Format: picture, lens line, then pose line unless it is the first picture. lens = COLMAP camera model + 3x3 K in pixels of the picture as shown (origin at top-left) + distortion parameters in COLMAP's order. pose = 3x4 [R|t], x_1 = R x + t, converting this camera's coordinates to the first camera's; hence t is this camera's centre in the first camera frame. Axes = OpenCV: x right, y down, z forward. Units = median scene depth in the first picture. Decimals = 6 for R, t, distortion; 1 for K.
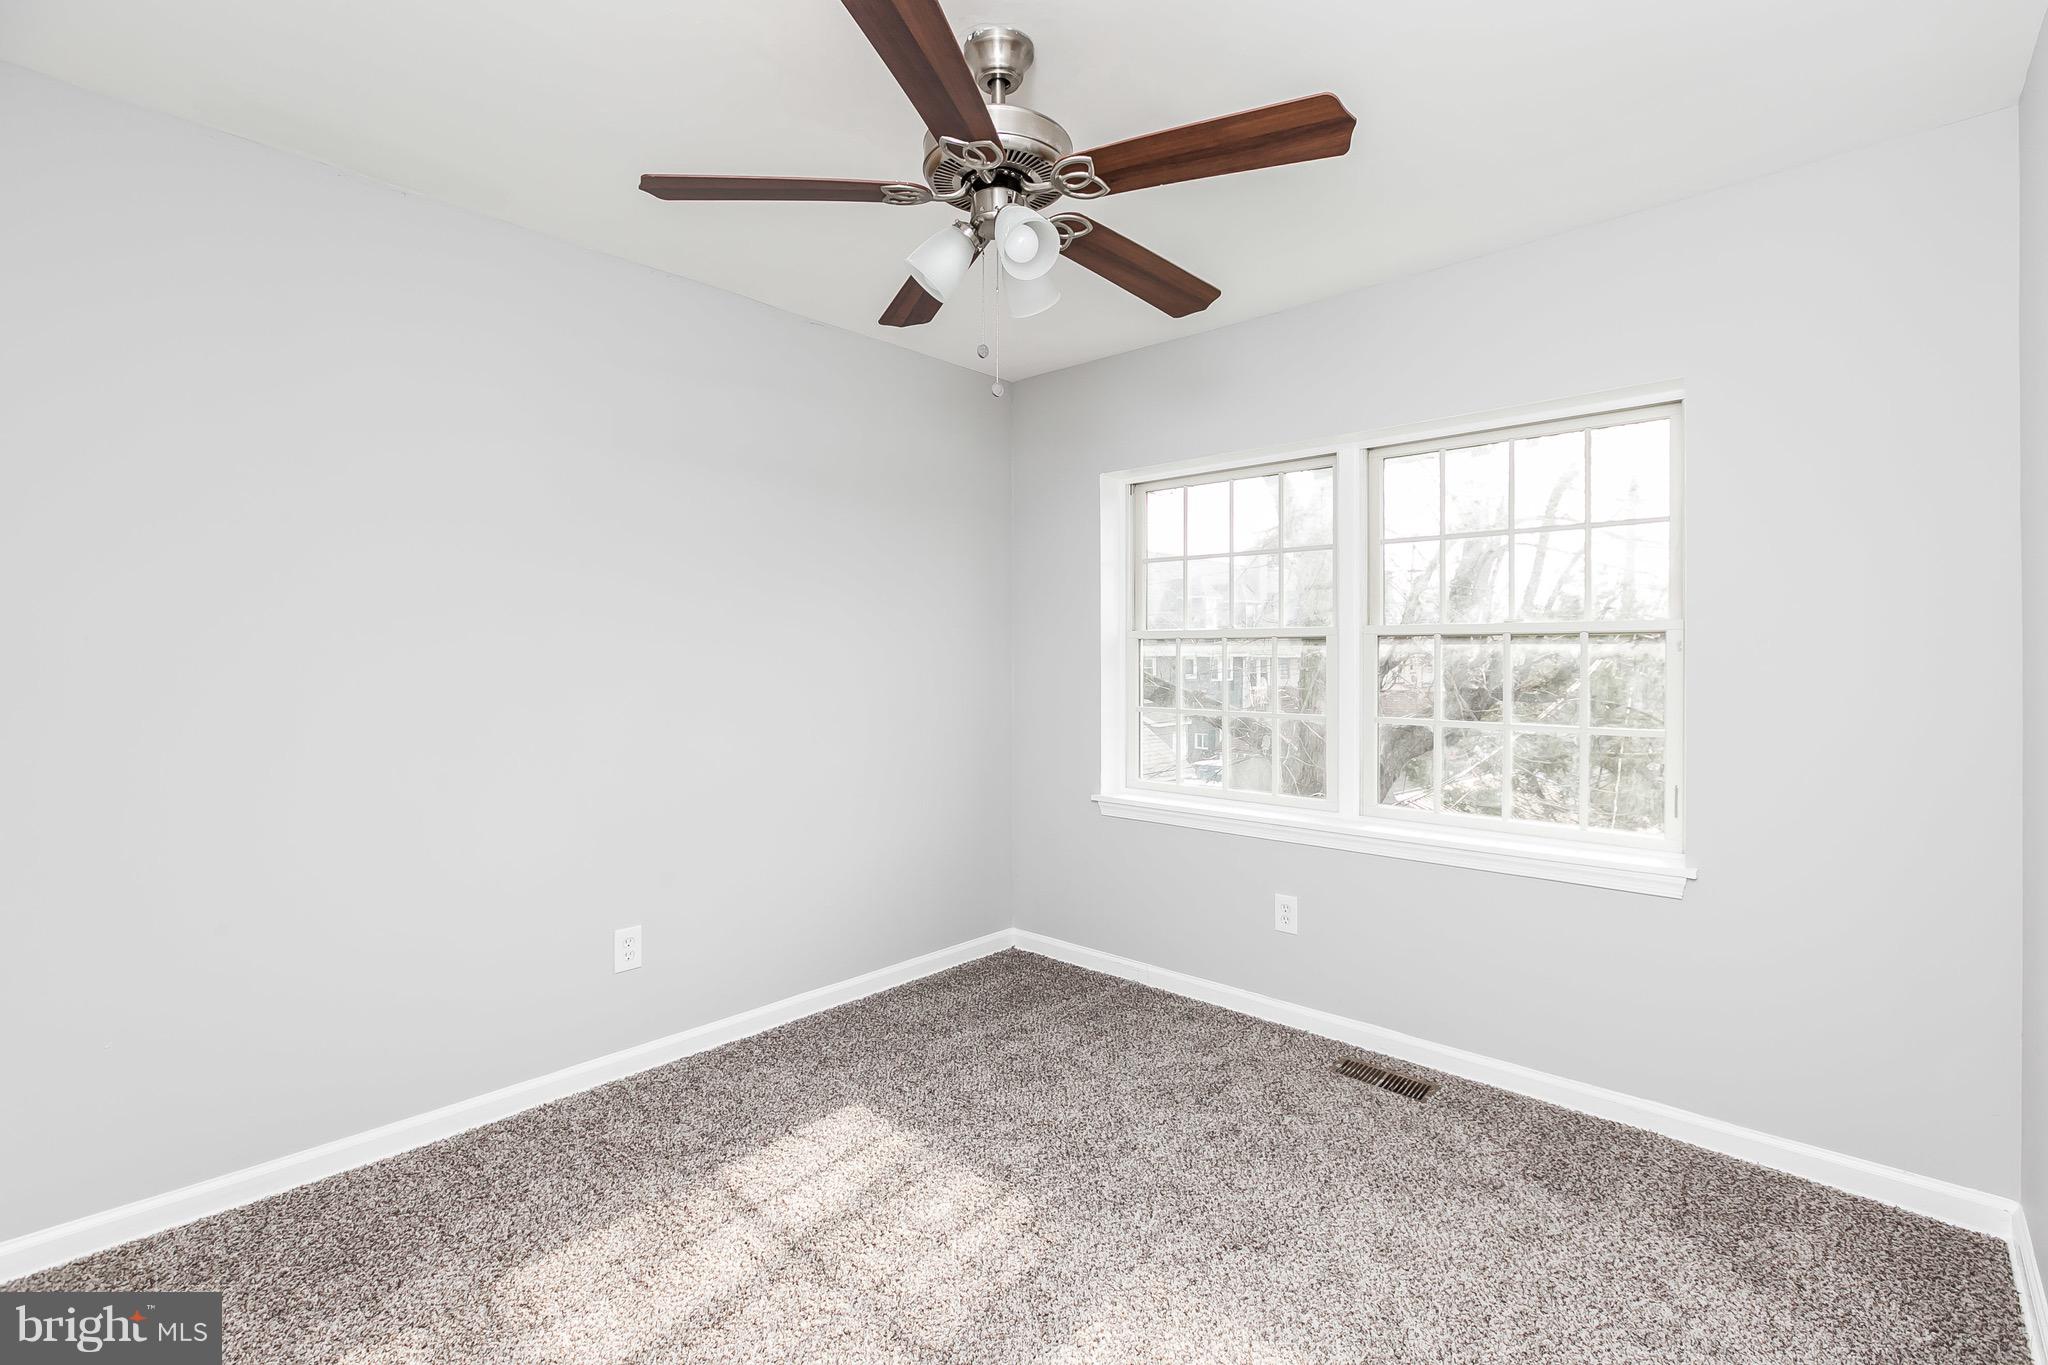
lens RADIAL K [[915.3, 0, 1036.1], [0, 915.3, 688.8], [0, 0, 1]] dist [0.002972, 0.000052]
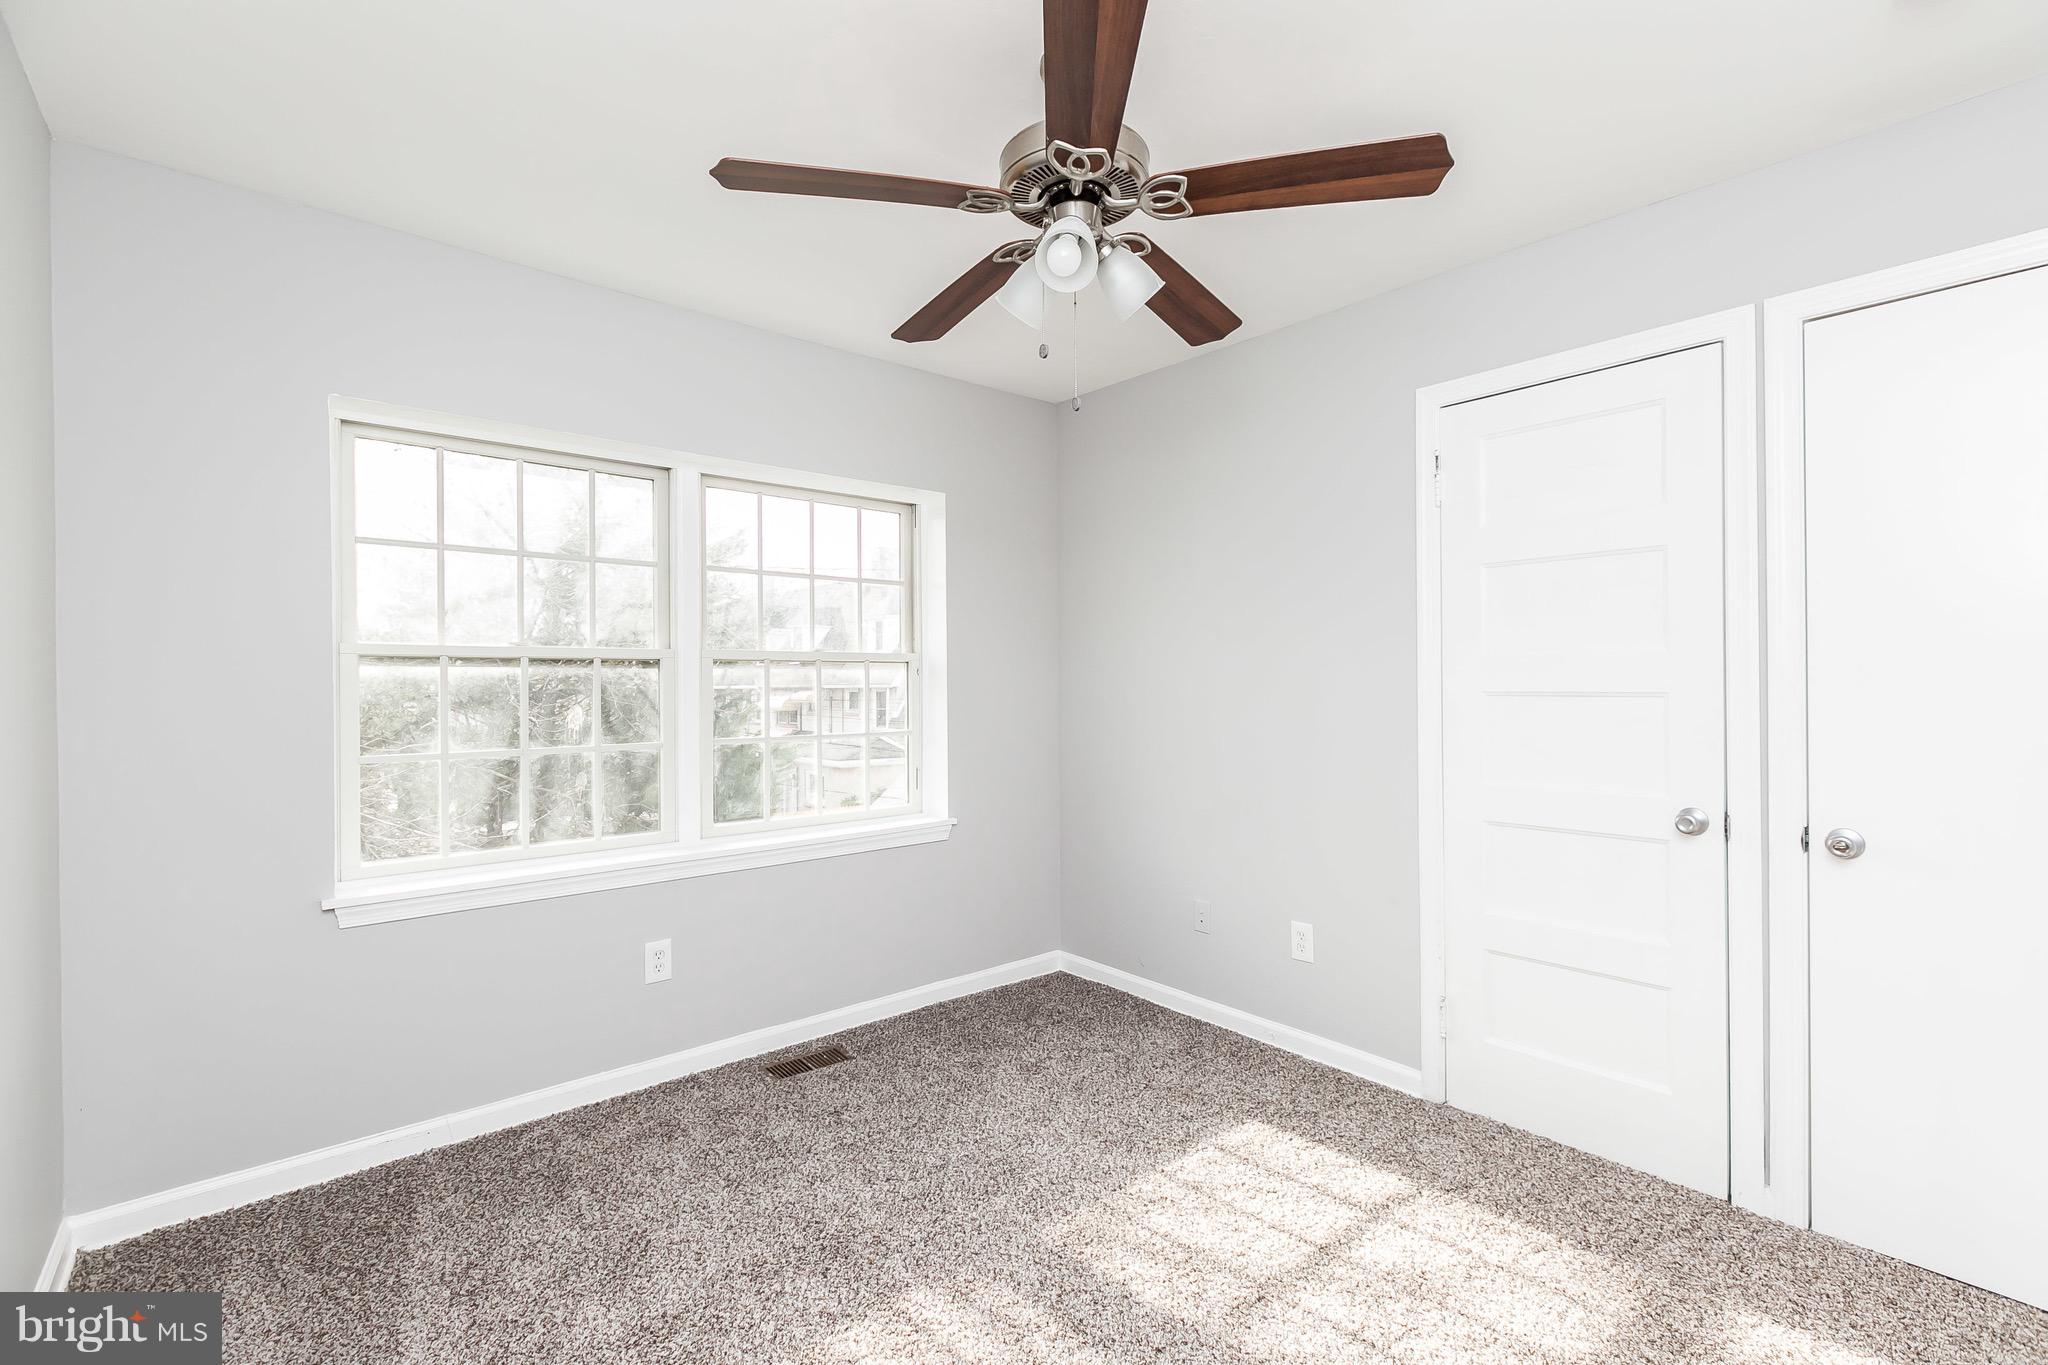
lens RADIAL K [[915.3, 0, 1036.1], [0, 915.3, 688.8], [0, 0, 1]] dist [0.002972, 0.000052]
pose [[0.112211, -0.008996, 0.993644, -0.608095], [0.037784, 0.999274, 0.004780, -0.016123], [-0.992966, 0.037008, 0.112470, 0.526943]]
